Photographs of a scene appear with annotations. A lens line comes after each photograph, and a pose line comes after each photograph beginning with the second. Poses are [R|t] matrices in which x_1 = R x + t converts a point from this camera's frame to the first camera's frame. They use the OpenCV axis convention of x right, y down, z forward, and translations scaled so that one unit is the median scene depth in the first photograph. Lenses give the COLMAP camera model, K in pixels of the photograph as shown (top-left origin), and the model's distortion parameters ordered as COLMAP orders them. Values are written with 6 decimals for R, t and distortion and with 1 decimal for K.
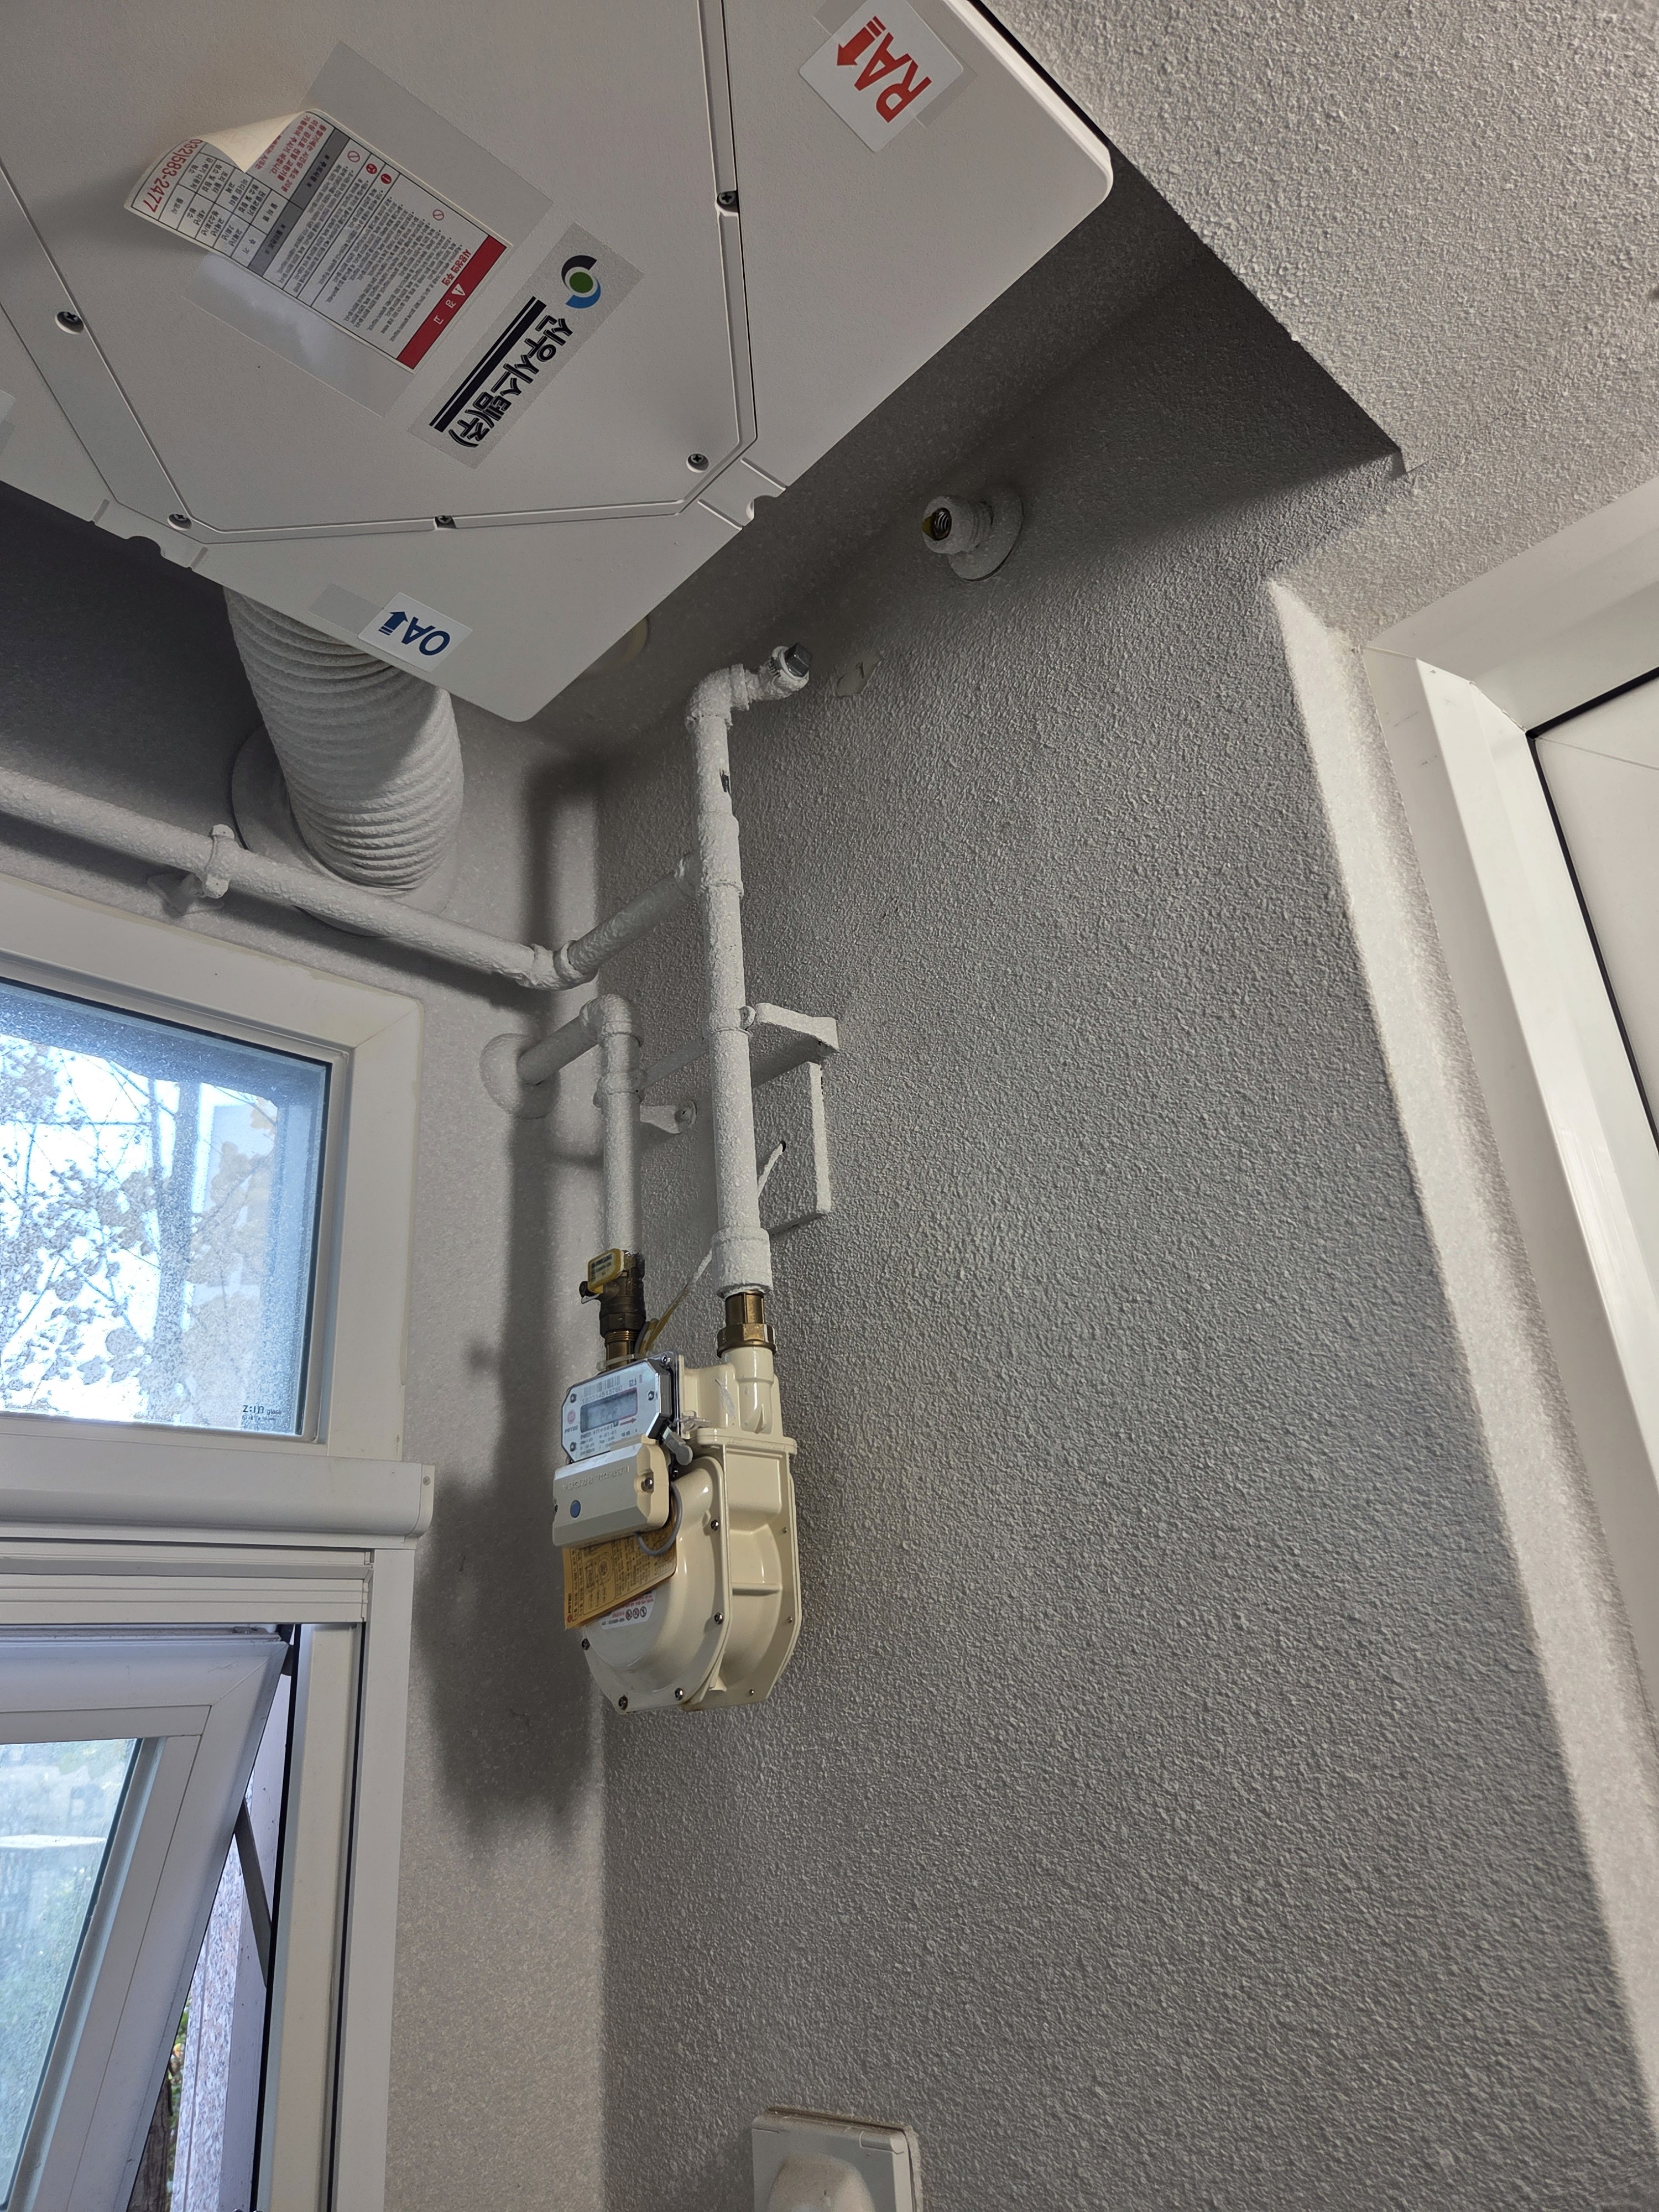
lens RADIAL K [[1463.1, 0, 829.5], [0, 1463.1, 1106.0], [0, 0, 1]] dist [0.066076, 0.000203]
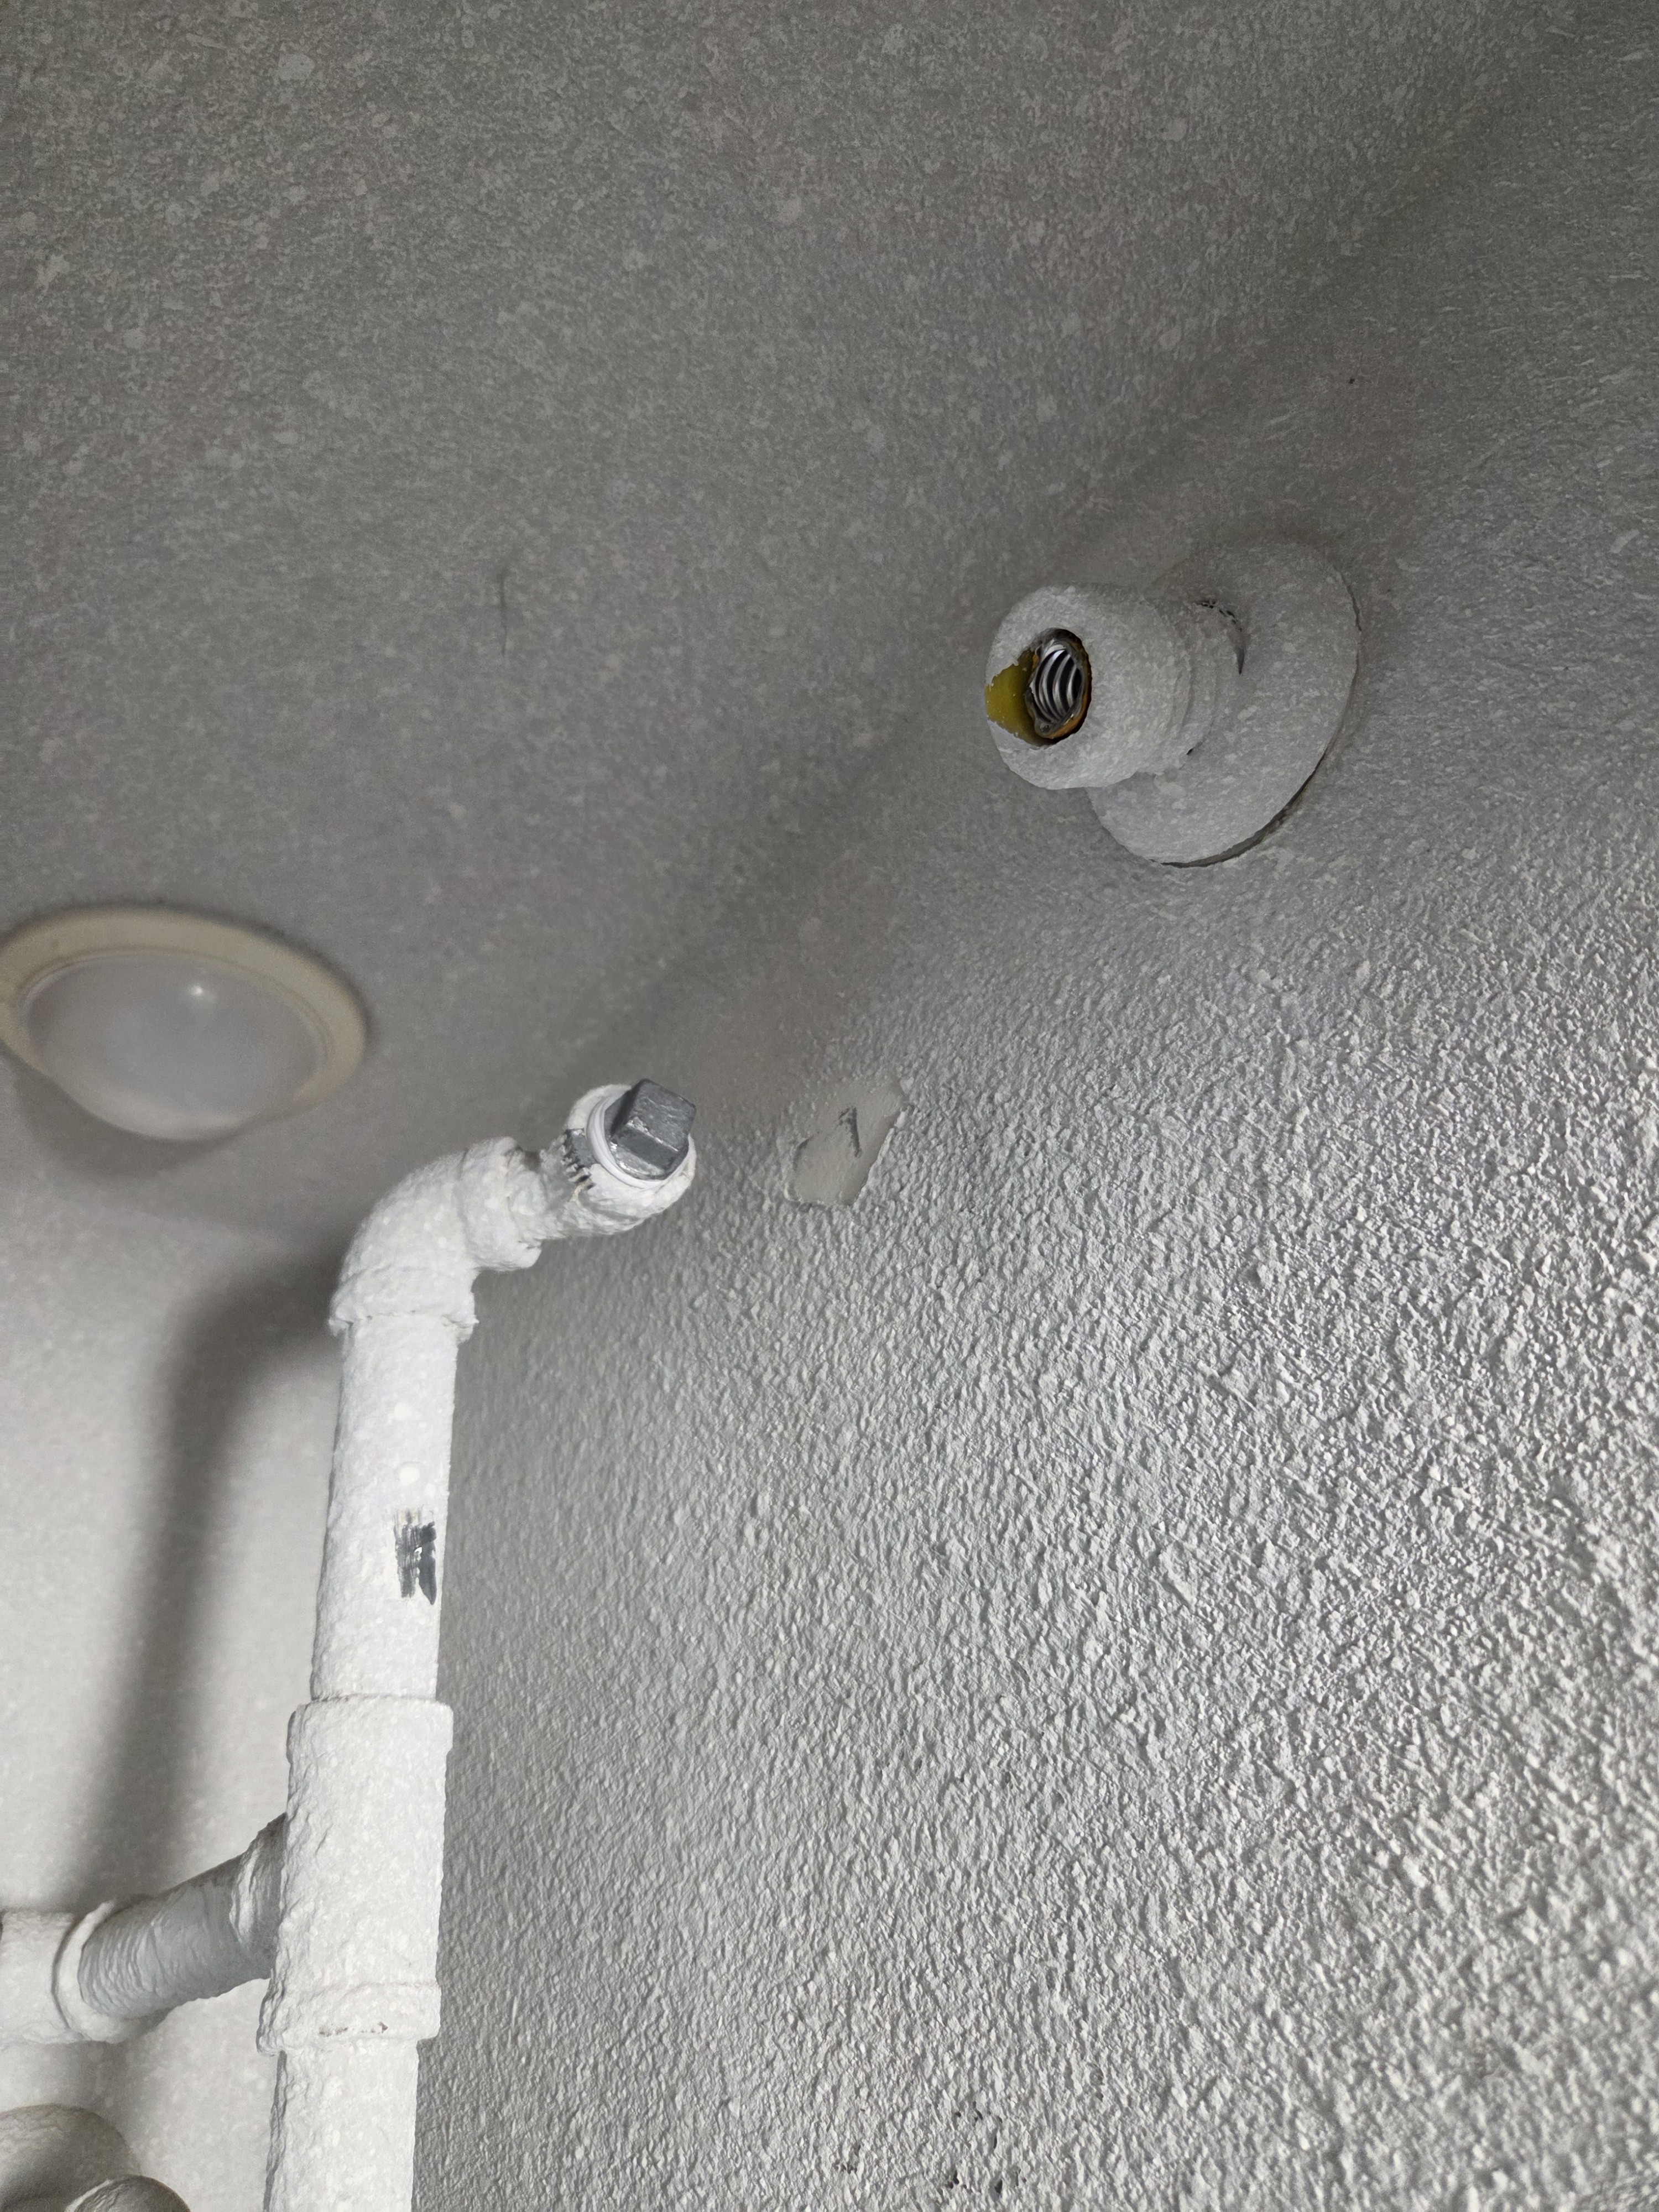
lens RADIAL K [[1521.3, 0, 829.5], [0, 1521.3, 1106.0], [0, 0, 1]] dist [0.026823, -0.000203]
pose [[0.991653, -0.071145, -0.107534, 0.055290], [0.056275, 0.989179, -0.135493, -0.264153], [0.116010, 0.128310, 0.984925, 0.682762]]
